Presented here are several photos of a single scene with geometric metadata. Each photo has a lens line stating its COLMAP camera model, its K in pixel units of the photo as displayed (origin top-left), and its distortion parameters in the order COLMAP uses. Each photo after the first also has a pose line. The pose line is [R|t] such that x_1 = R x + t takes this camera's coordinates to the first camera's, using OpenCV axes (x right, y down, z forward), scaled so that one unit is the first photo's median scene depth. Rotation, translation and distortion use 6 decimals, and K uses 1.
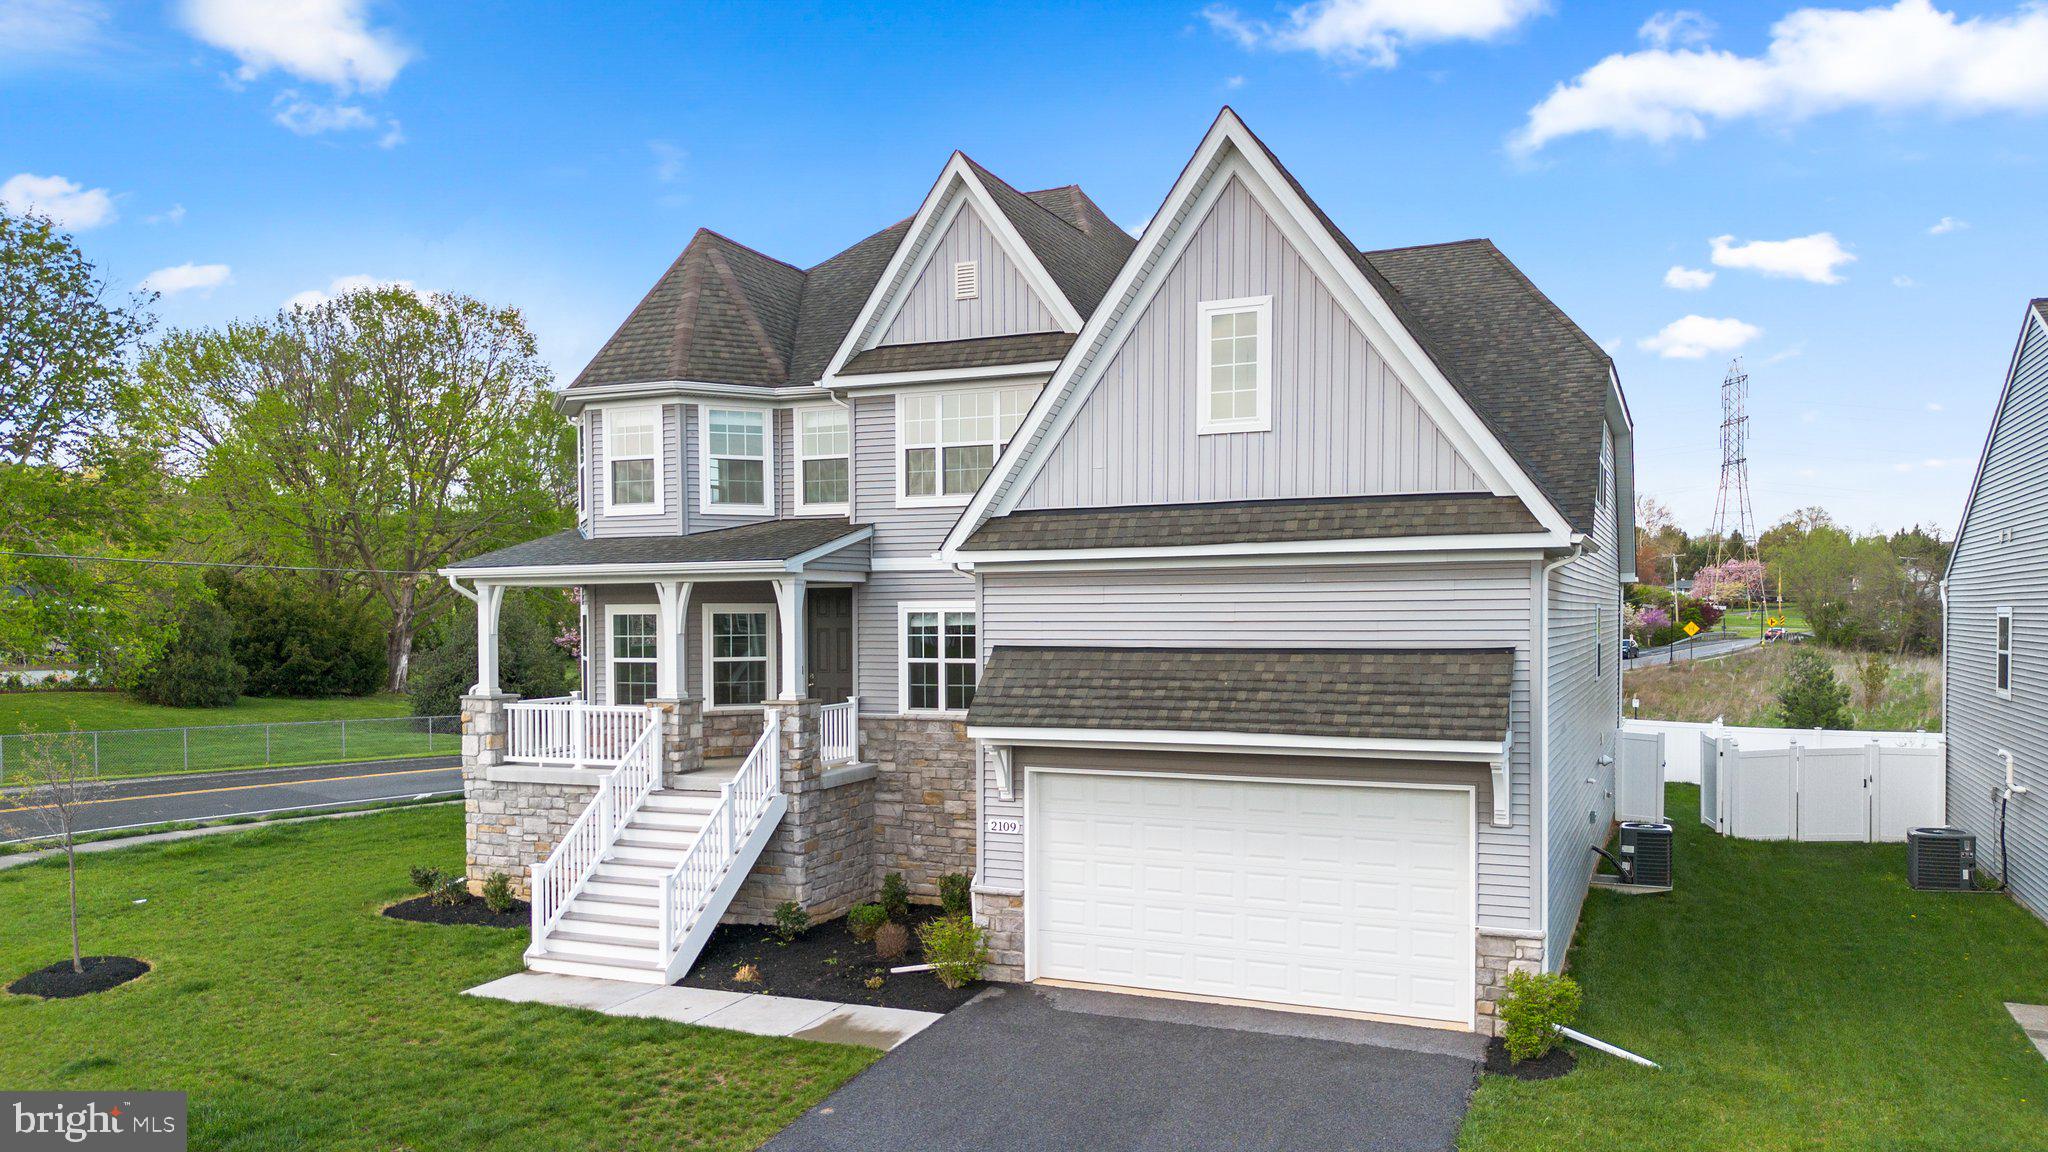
lens RADIAL K [[1478.8, 0, 1024.4], [0, 1478.8, 597.8], [0, 0, 1]] dist [0.055781, -0.045786]
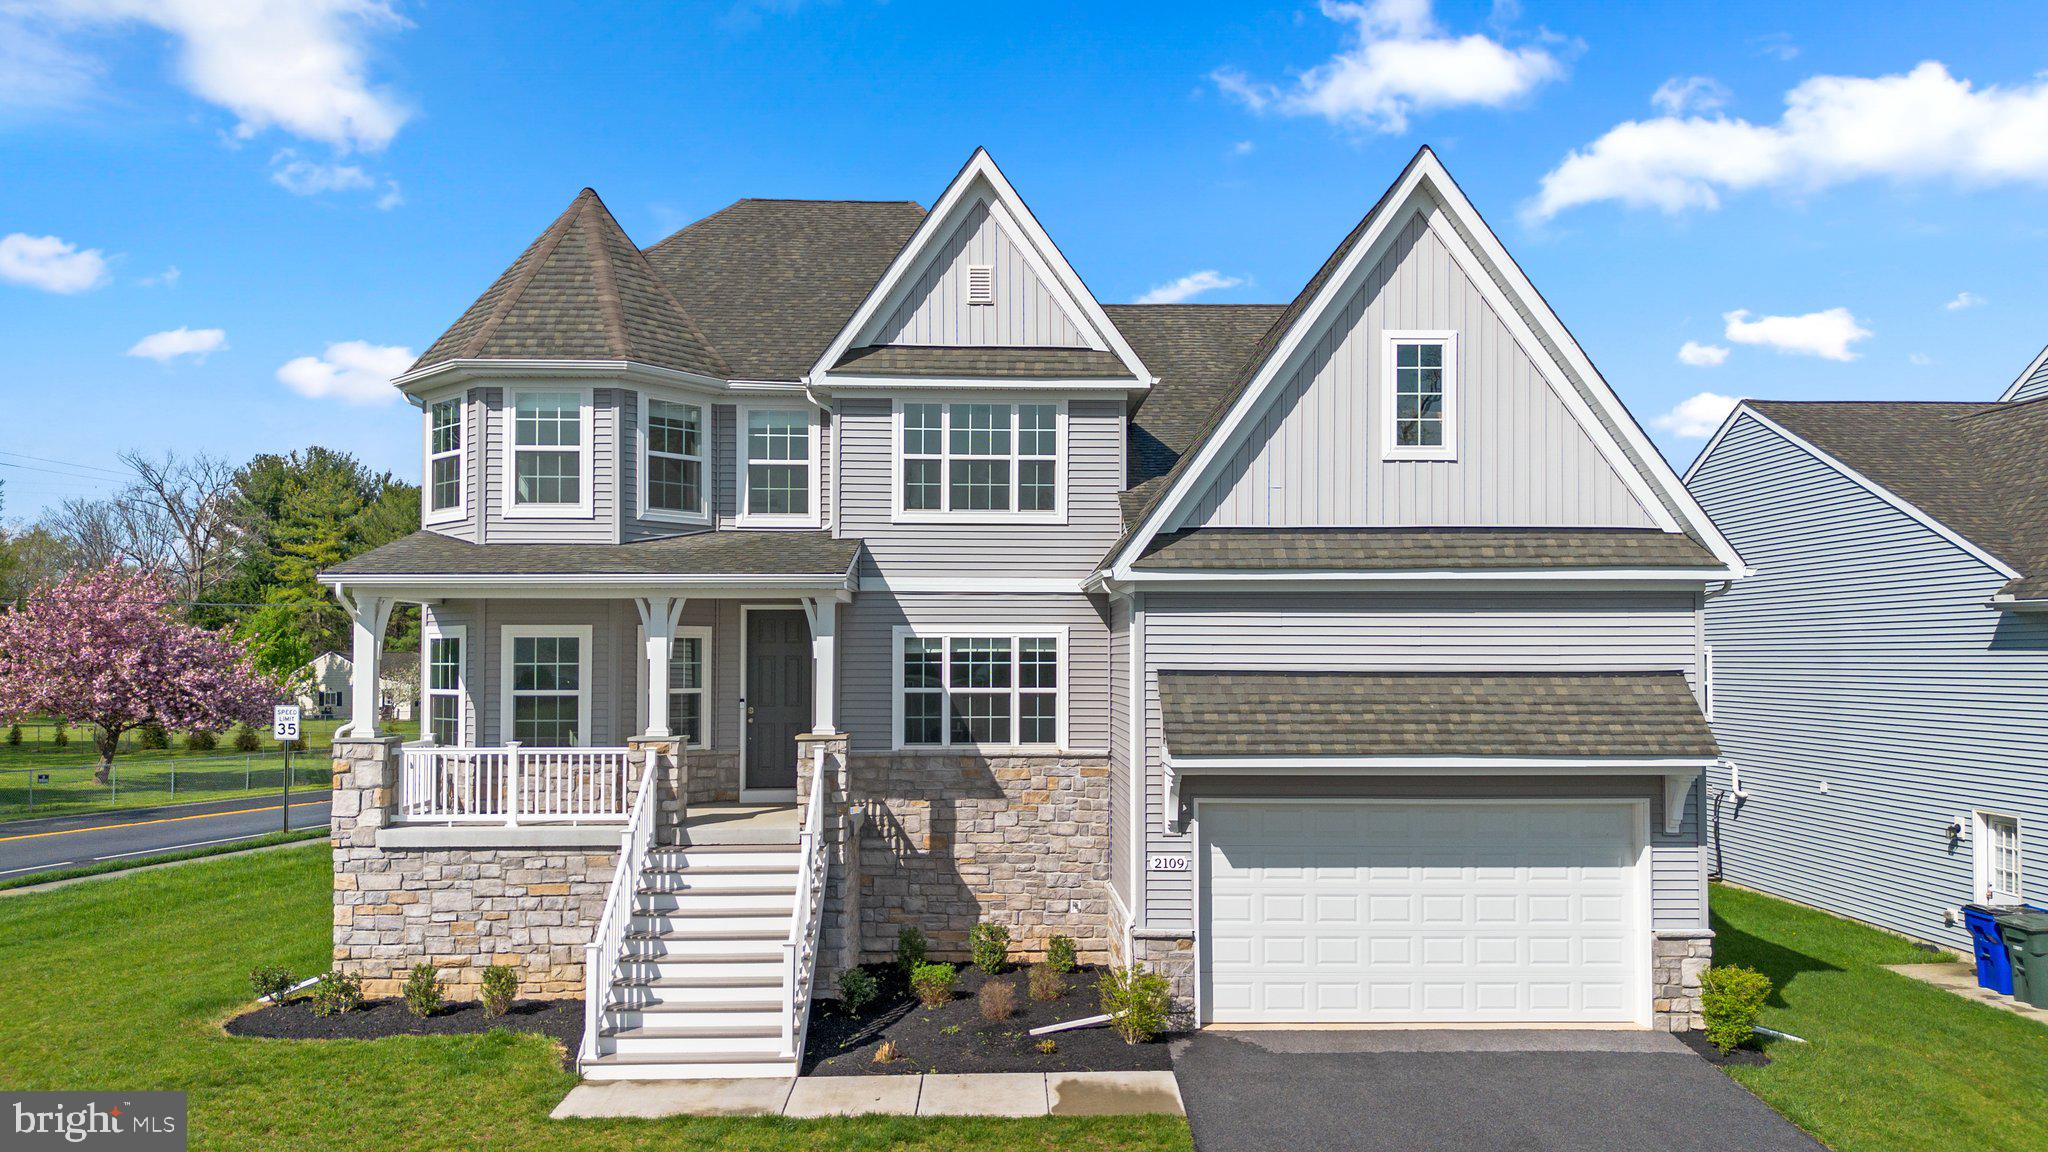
lens RADIAL K [[1462.0, 0, 1024.0], [0, 1462.0, 576.0], [0, 0, 1]] dist [0.029126, -0.001671]
pose [[0.901412, 0.031681, 0.431801, -0.494126], [-0.010862, 0.998660, -0.050595, 0.020565], [-0.432825, 0.040916, 0.900549, 0.195218]]
